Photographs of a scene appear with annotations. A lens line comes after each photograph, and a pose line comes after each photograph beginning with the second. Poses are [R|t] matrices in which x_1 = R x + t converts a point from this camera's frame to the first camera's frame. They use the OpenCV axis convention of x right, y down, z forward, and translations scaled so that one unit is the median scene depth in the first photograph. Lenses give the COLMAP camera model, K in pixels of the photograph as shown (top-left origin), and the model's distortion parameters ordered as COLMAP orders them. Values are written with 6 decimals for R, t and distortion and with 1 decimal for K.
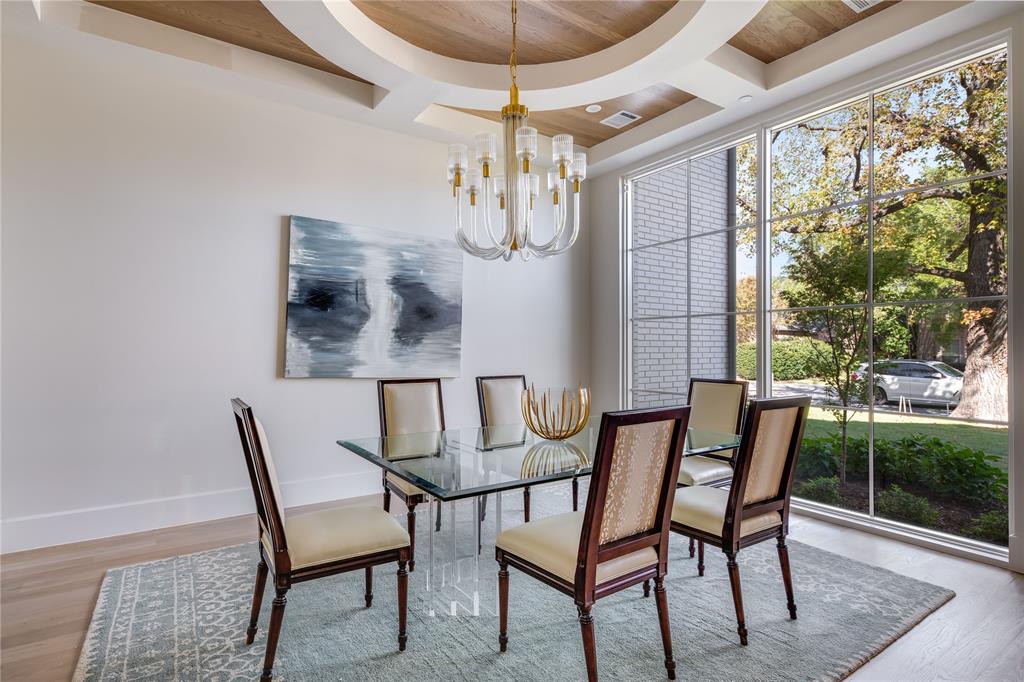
lens RADIAL K [[477.9, 0, 510.7], [0, 477.9, 342.1], [0, 0, 1]] dist [-0.000366, -0.000049]
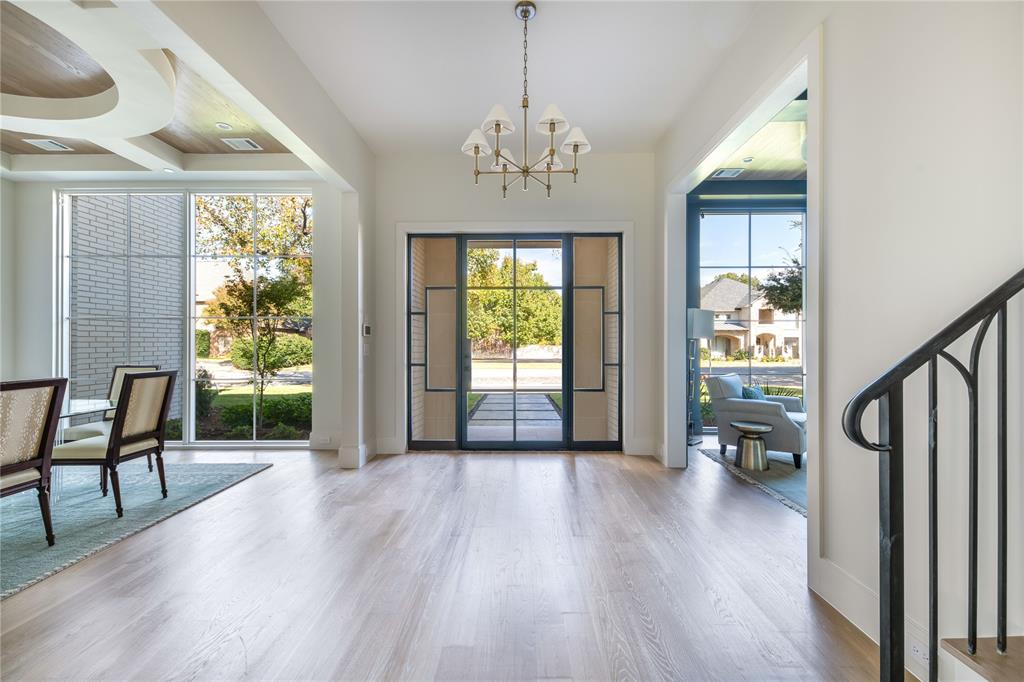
lens RADIAL K [[423.6, 0, 511.1], [0, 423.6, 340.8], [0, 0, 1]] dist [0.000176, -0.000569]
pose [[0.558147, -0.000253, 0.829742, 0.007607], [-0.006127, 0.999971, 0.004427, -0.006465], [-0.829719, -0.007555, 0.558130, -0.600289]]
